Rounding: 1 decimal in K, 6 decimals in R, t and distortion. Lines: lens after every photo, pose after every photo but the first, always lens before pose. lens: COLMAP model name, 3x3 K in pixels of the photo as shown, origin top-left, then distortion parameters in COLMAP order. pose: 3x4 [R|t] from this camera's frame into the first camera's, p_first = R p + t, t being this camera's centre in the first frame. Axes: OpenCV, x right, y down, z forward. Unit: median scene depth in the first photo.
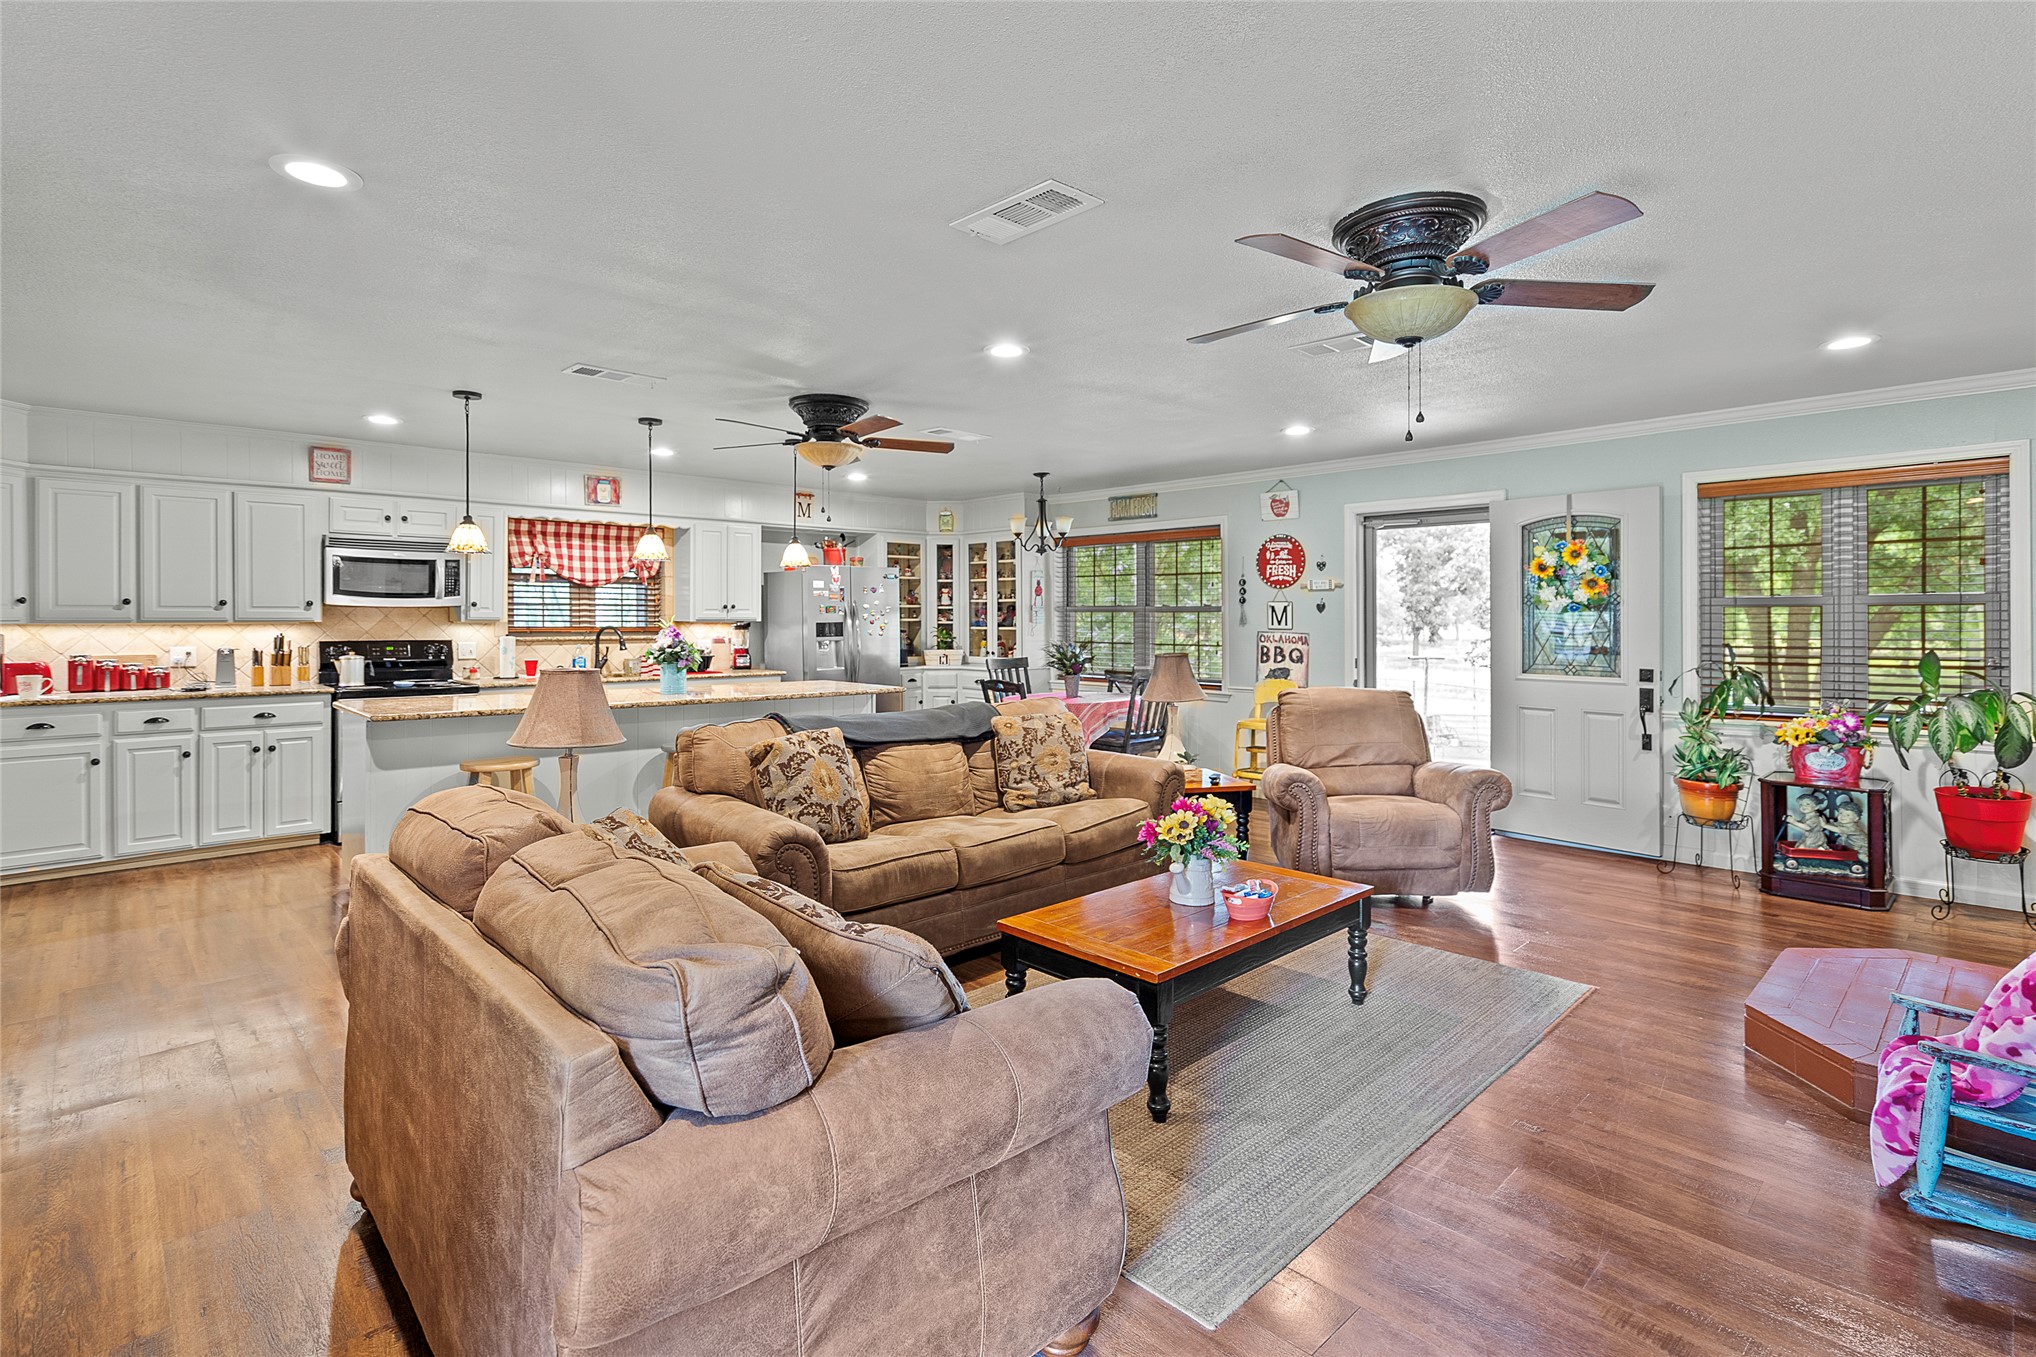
lens RADIAL K [[962.2, 0, 998.9], [0, 962.2, 662.8], [0, 0, 1]] dist [0.003211, 0.000096]
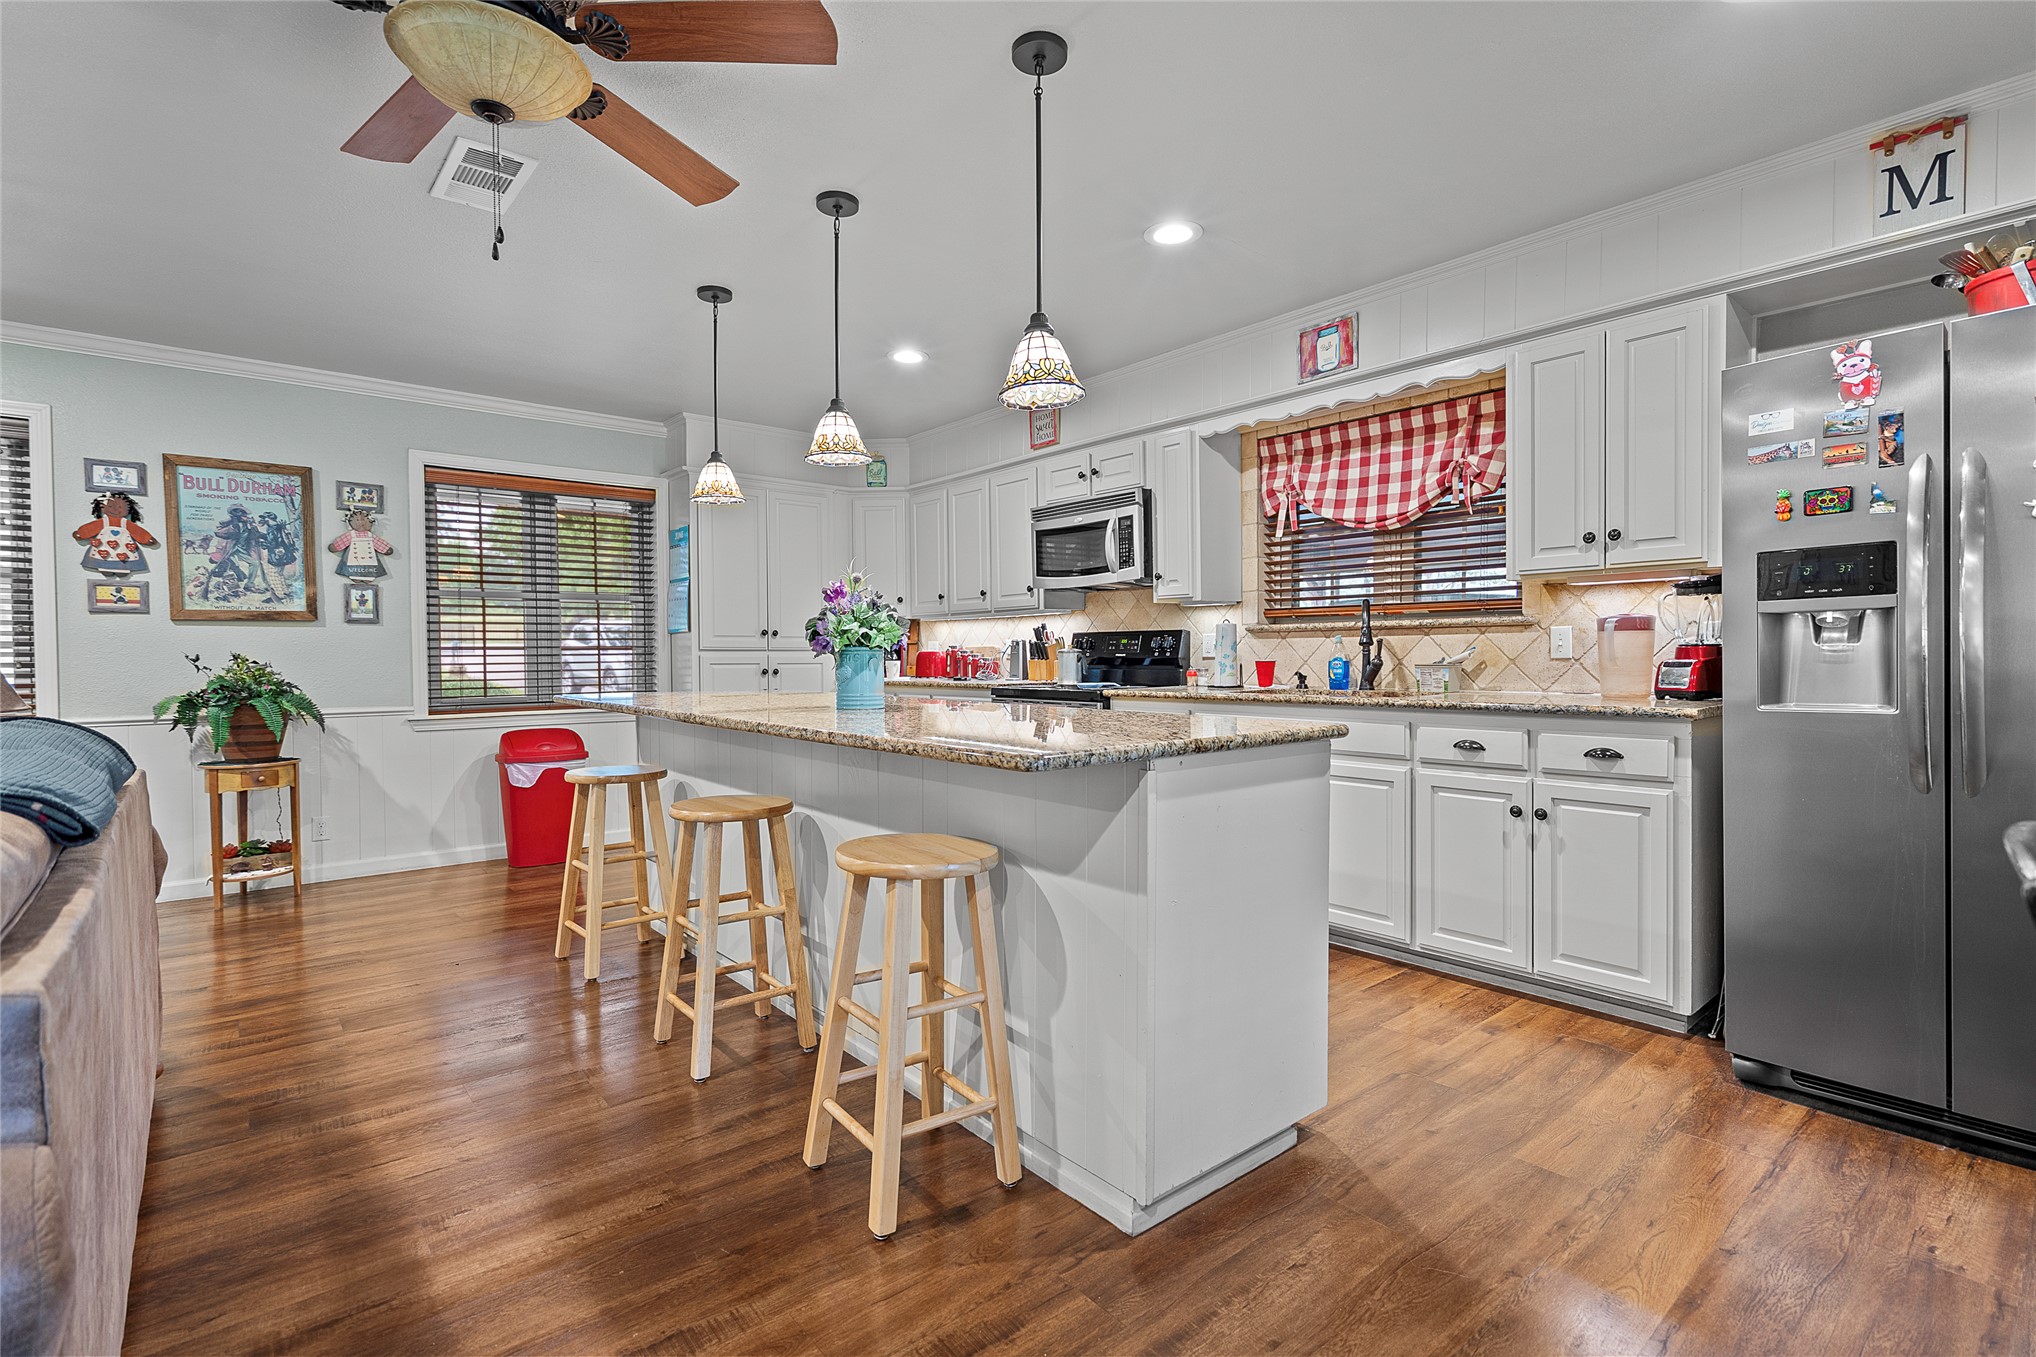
lens RADIAL K [[962.2, 0, 994.5], [0, 962.2, 673.1], [0, 0, 1]] dist [0.003211, 0.000096]
pose [[-0.074535, 0.018603, -0.997045, 0.142855], [-0.039898, 0.998970, 0.021622, -0.001481], [0.996420, 0.041392, -0.073716, 0.856405]]
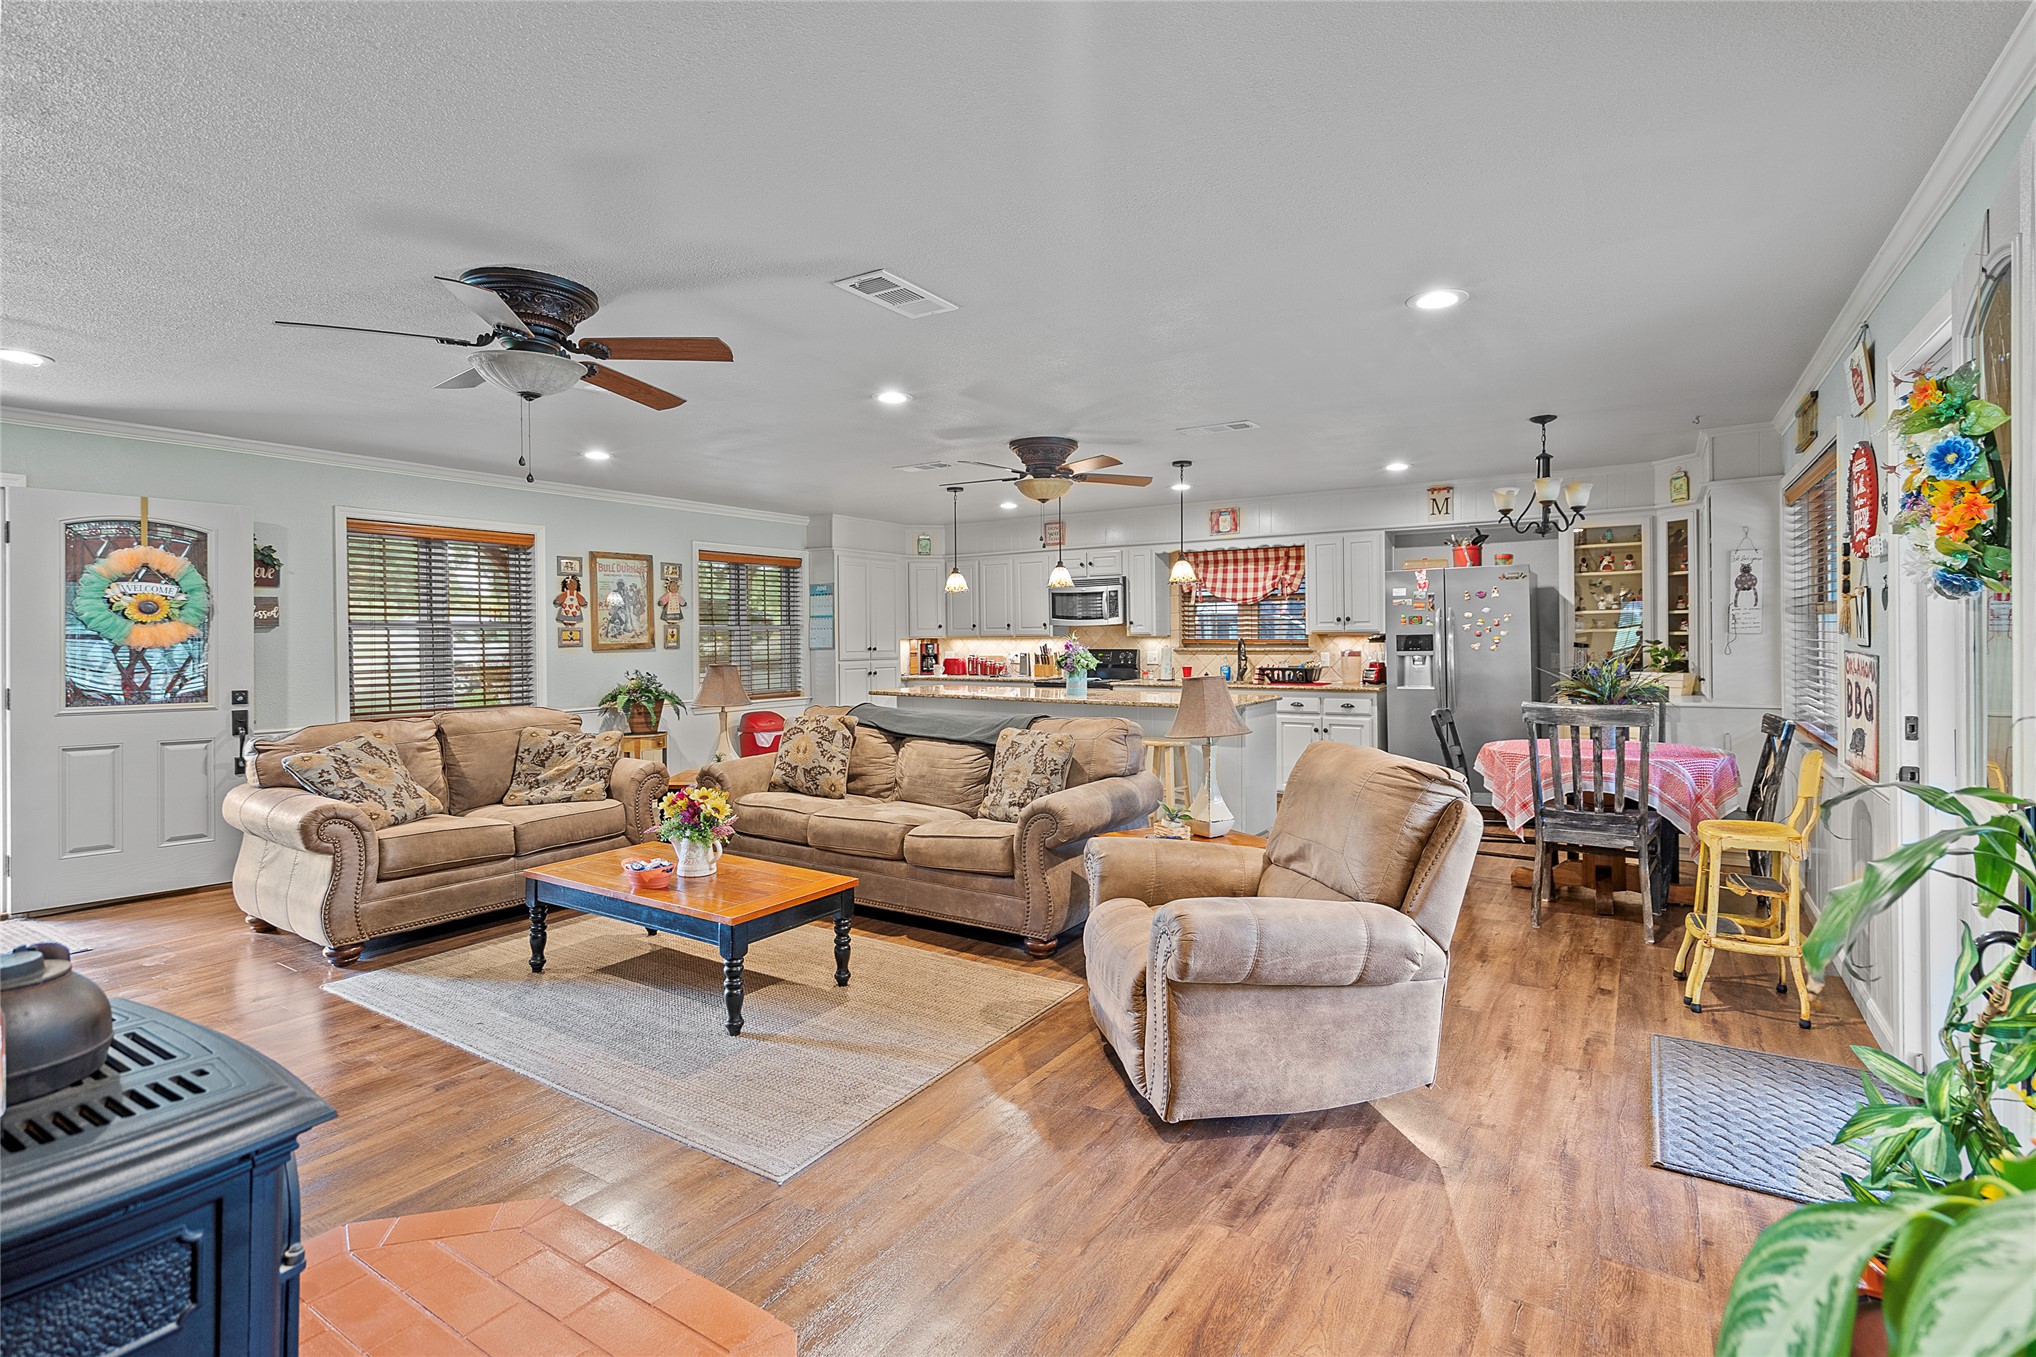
lens RADIAL K [[962.2, 0, 1016.1], [0, 962.2, 648.5], [0, 0, 1]] dist [0.003211, 0.000096]
pose [[0.232728, 0.009979, -0.972491, 0.647385], [-0.034918, 0.999388, 0.001899, -0.020331], [0.971915, 0.033516, 0.232934, 0.491692]]
